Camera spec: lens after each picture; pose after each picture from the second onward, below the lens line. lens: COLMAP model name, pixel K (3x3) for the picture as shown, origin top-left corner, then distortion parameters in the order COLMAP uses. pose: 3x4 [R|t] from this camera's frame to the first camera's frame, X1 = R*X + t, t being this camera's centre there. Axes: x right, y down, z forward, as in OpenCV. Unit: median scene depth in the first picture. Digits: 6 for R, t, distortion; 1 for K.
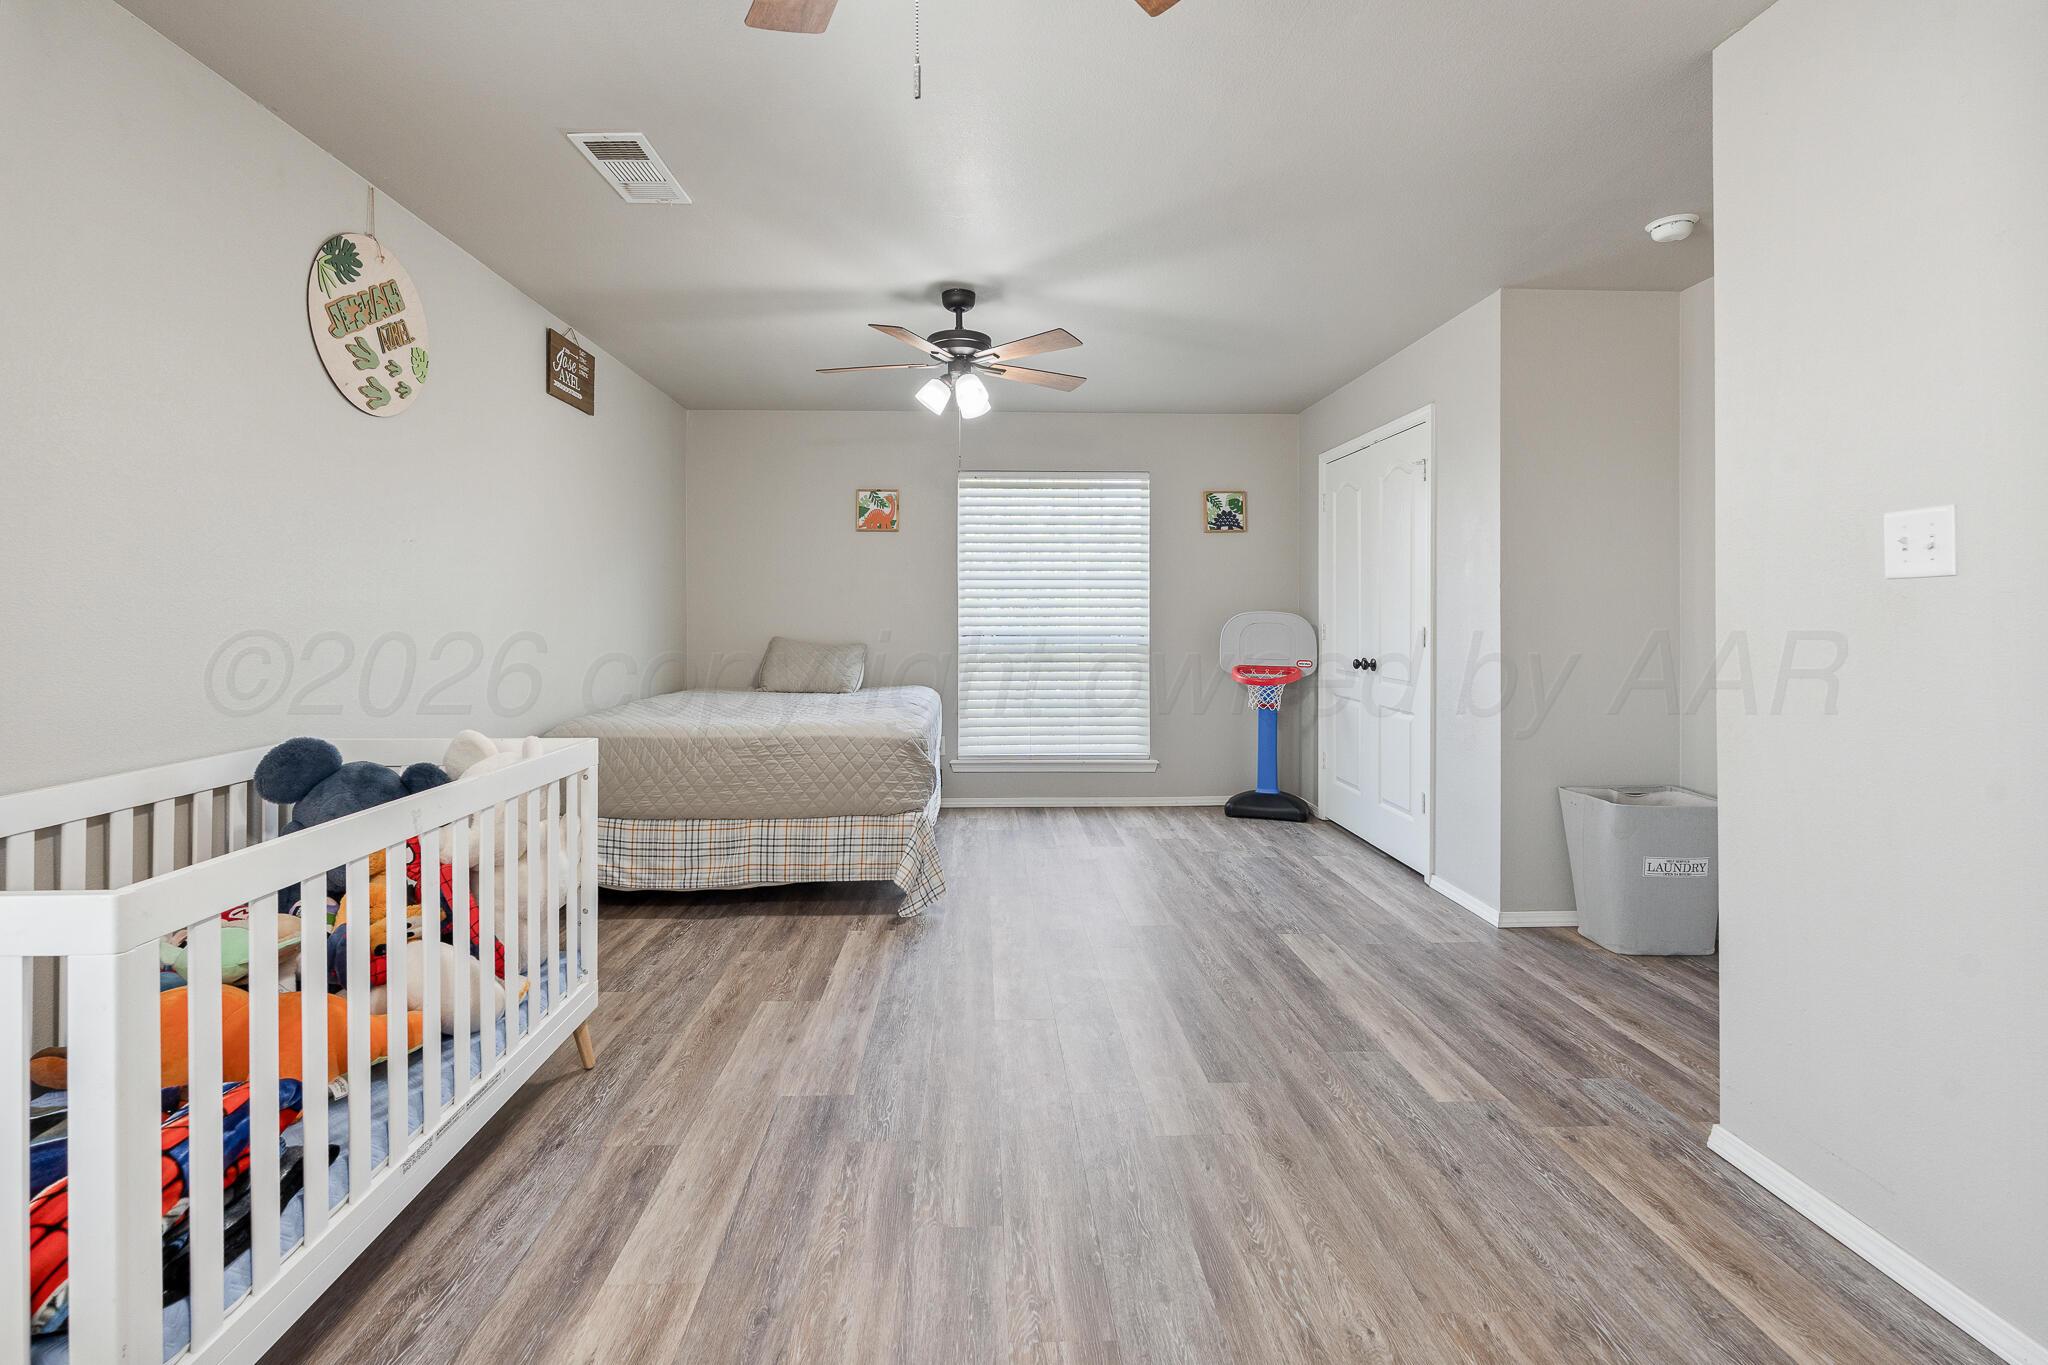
lens RADIAL K [[920.0, 0, 1033.9], [0, 920.0, 607.8], [0, 0, 1]] dist [-0.002953, 0.000102]
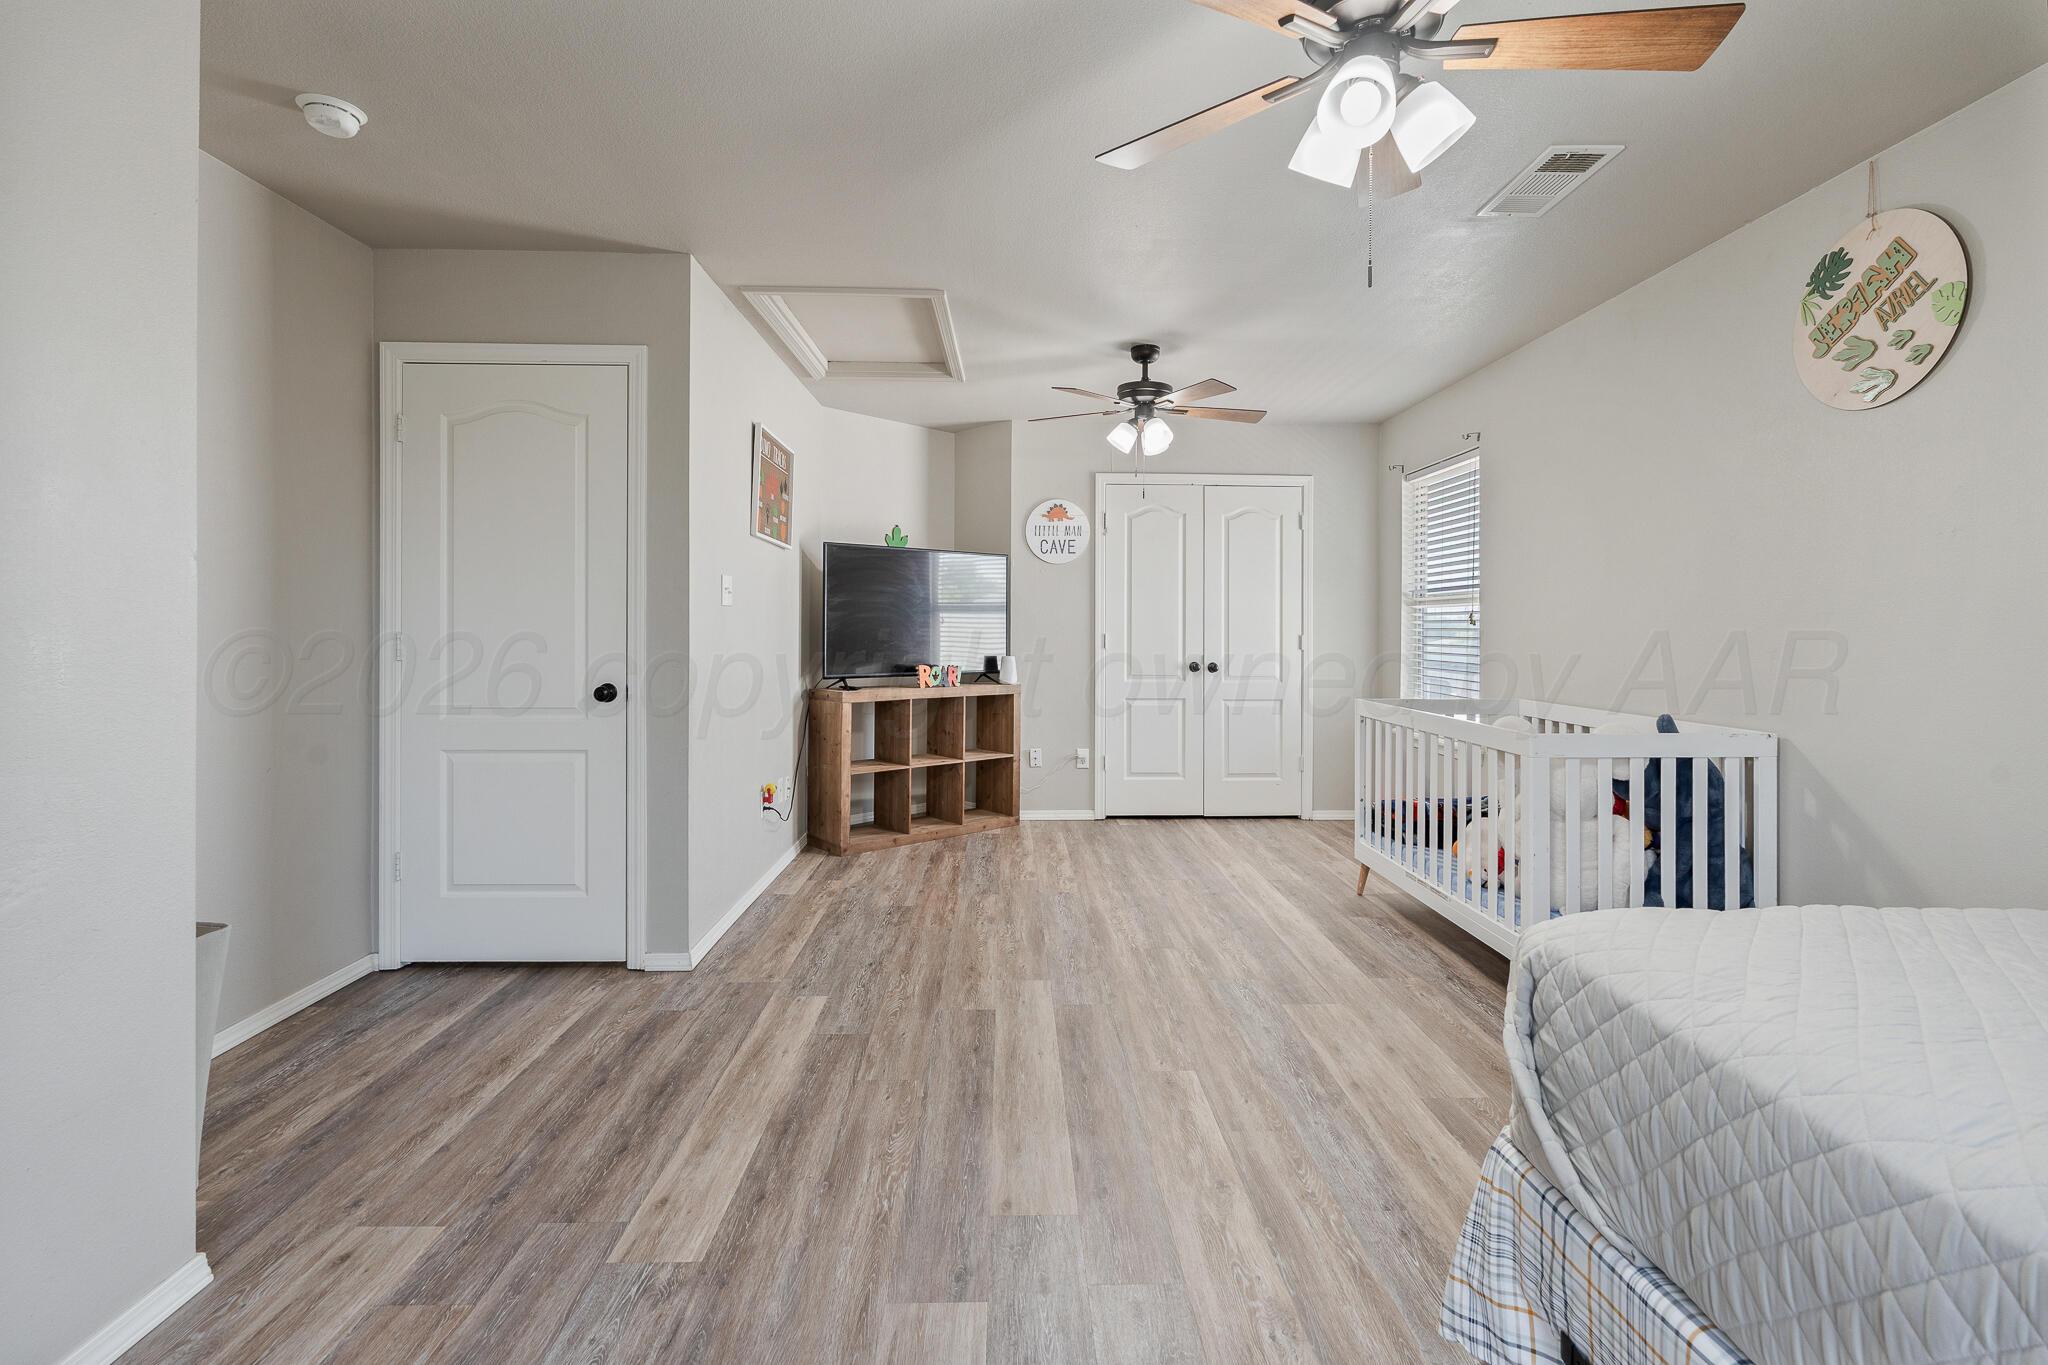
lens RADIAL K [[920.0, 0, 1033.9], [0, 920.0, 607.8], [0, 0, 1]] dist [-0.002953, 0.000102]
pose [[-0.999534, -0.001748, 0.030483, 0.092750], [-0.002639, 0.999569, -0.029244, 0.019491], [-0.030419, -0.029311, -0.999107, 1.999083]]
